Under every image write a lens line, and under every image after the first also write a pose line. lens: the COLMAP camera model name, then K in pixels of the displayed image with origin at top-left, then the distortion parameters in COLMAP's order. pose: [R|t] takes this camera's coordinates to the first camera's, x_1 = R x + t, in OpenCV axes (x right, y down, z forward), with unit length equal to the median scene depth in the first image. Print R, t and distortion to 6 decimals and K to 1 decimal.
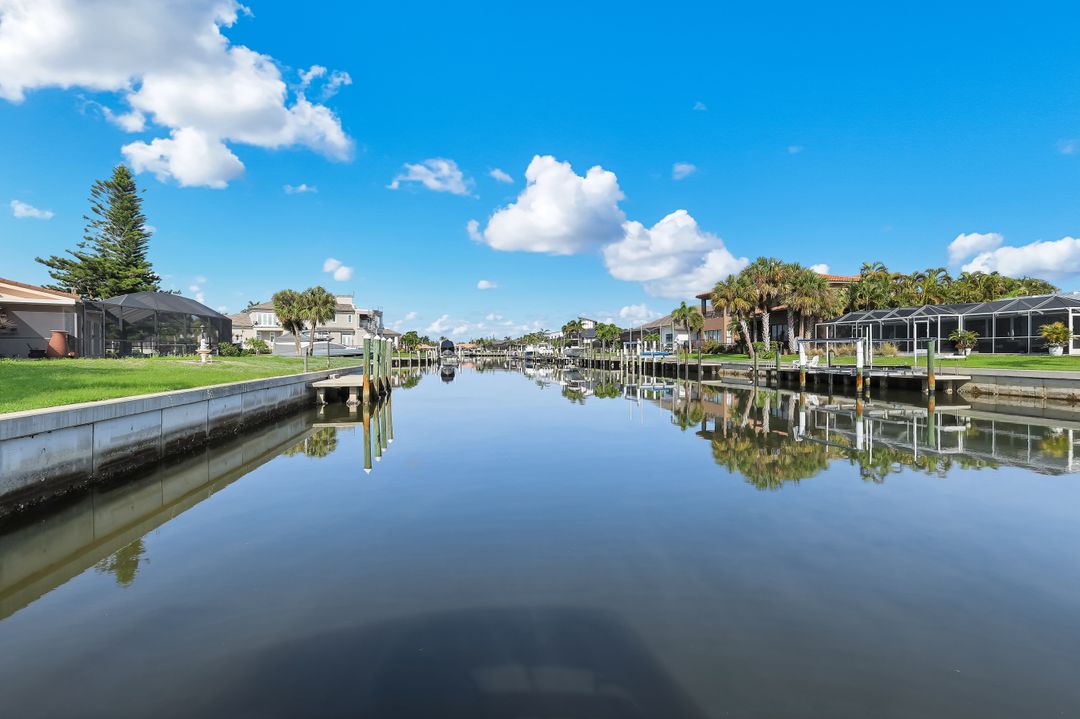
lens RADIAL K [[483.5, 0, 539.8], [0, 483.5, 354.3], [0, 0, 1]] dist [0.009142, 0.000955]
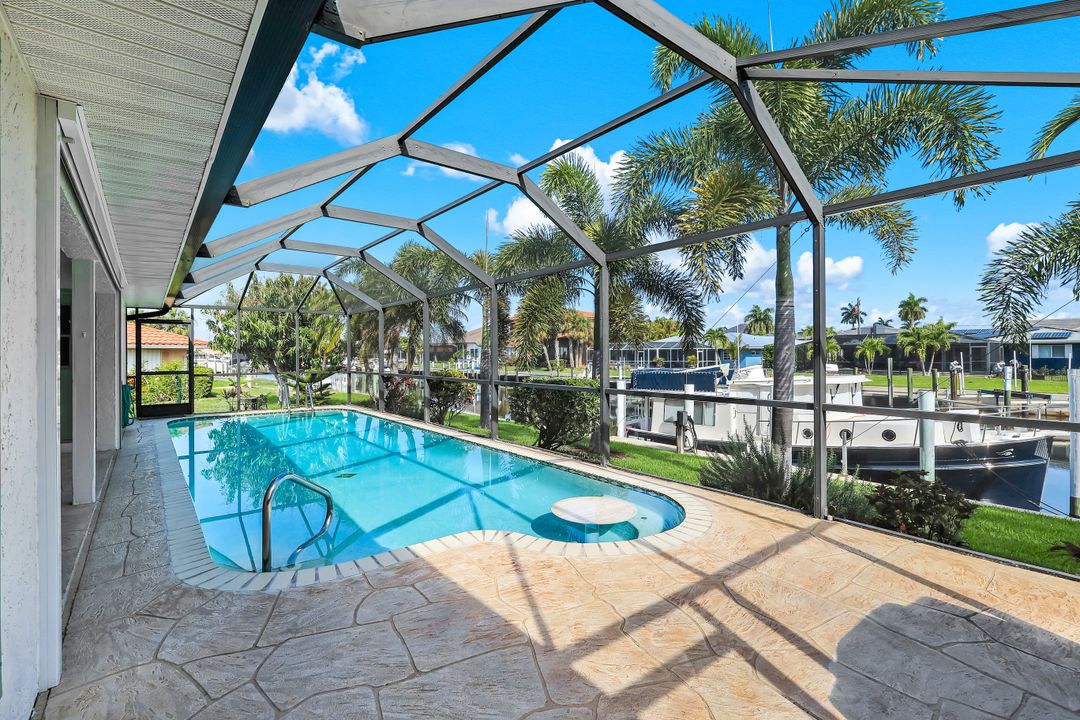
lens RADIAL K [[499.0, 0, 537.5], [0, 499.0, 355.3], [0, 0, 1]] dist [0.015136, -0.001244]
pose [[0.882708, 0.003652, 0.469908, -0.316415], [0.000705, 0.999958, -0.009097, -0.025955], [-0.469921, 0.008361, 0.882669, -0.339526]]
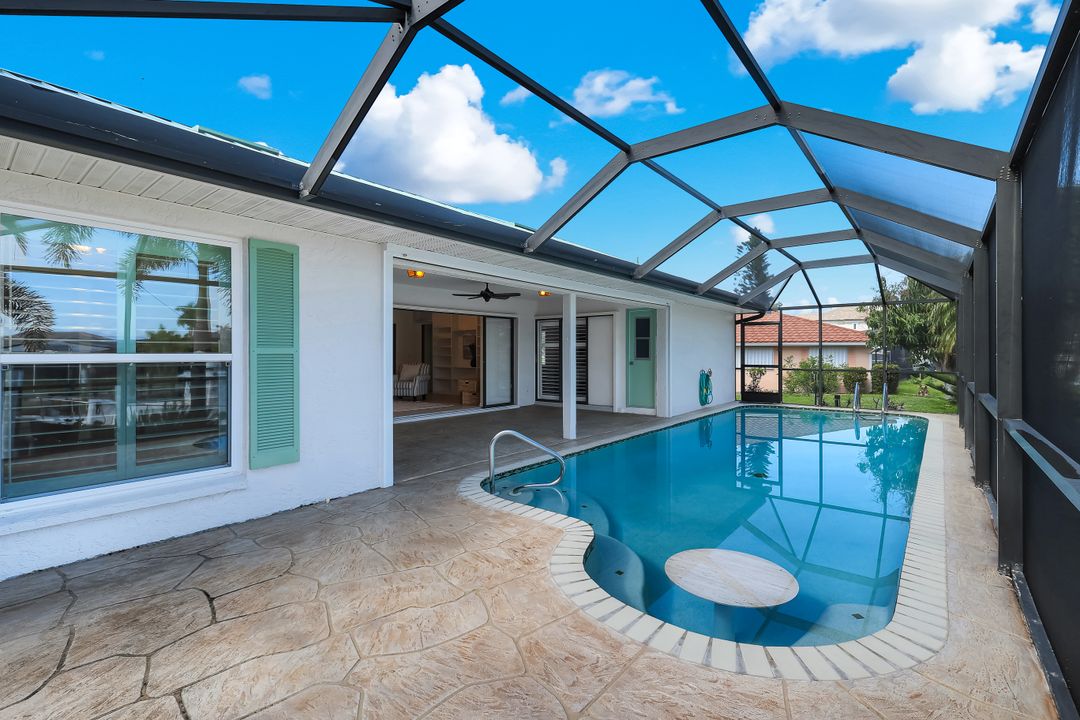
lens RADIAL K [[483.5, 0, 539.8], [0, 483.5, 354.8], [0, 0, 1]] dist [0.009142, 0.000955]
pose [[0.652945, 0.012575, -0.757301, -0.232181], [-0.011999, 0.999908, 0.006259, -0.026557], [0.757310, 0.005000, 0.653036, -0.321613]]
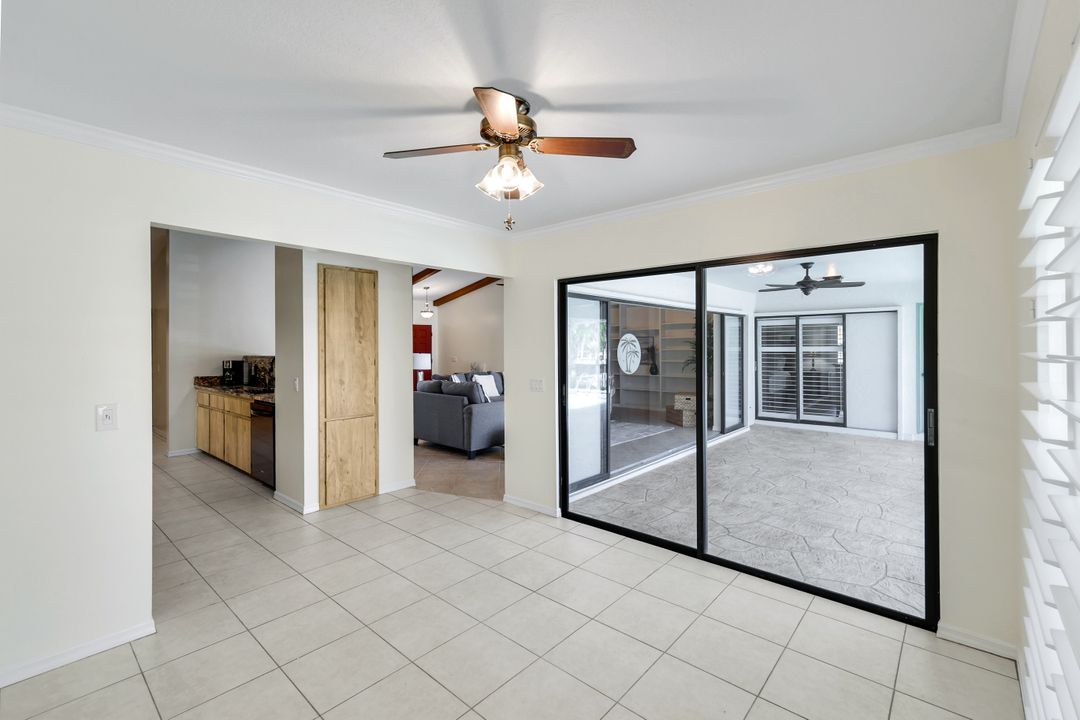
lens RADIAL K [[466.4, 0, 539.9], [0, 466.4, 344.3], [0, 0, 1]] dist [0.001309, 0.000283]
pose [[0.613313, 0.004617, -0.789826, -0.331840], [-0.006163, 0.999980, 0.001060, -0.031917], [0.789816, 0.004217, 0.613329, -0.350210]]
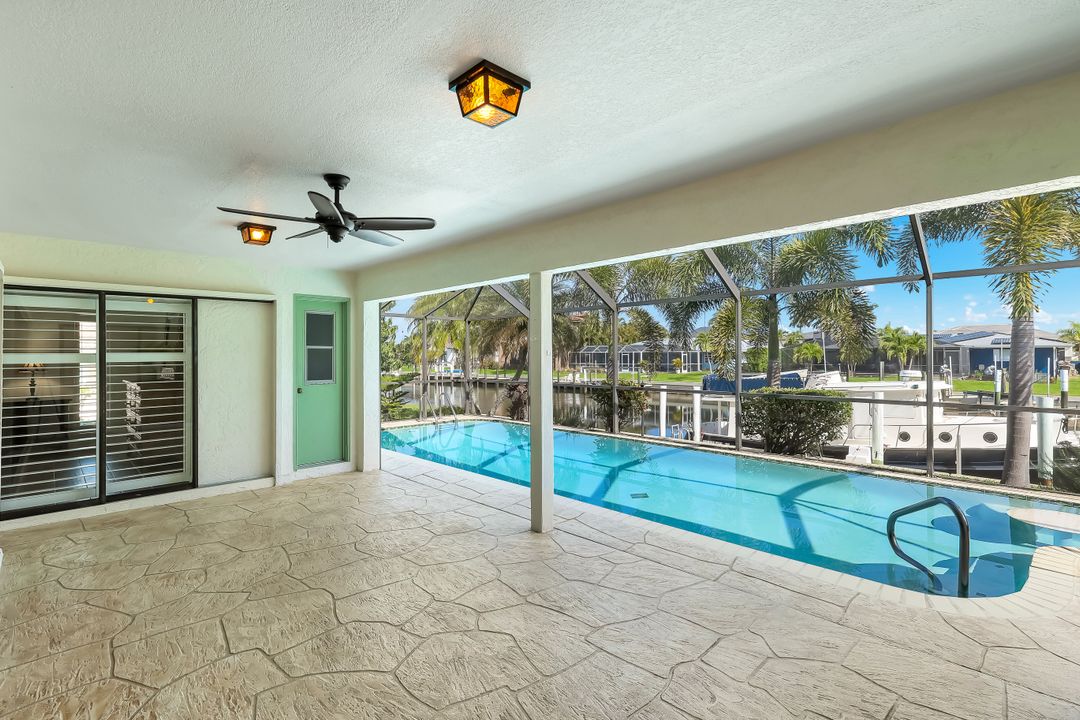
lens RADIAL K [[499.0, 0, 537.5], [0, 499.0, 355.3], [0, 0, 1]] dist [0.015136, -0.001244]
pose [[0.830516, 0.005512, 0.556968, -0.402805], [0.001870, 0.999918, -0.012684, -0.029369], [-0.556992, 0.011576, 0.830437, -0.285781]]
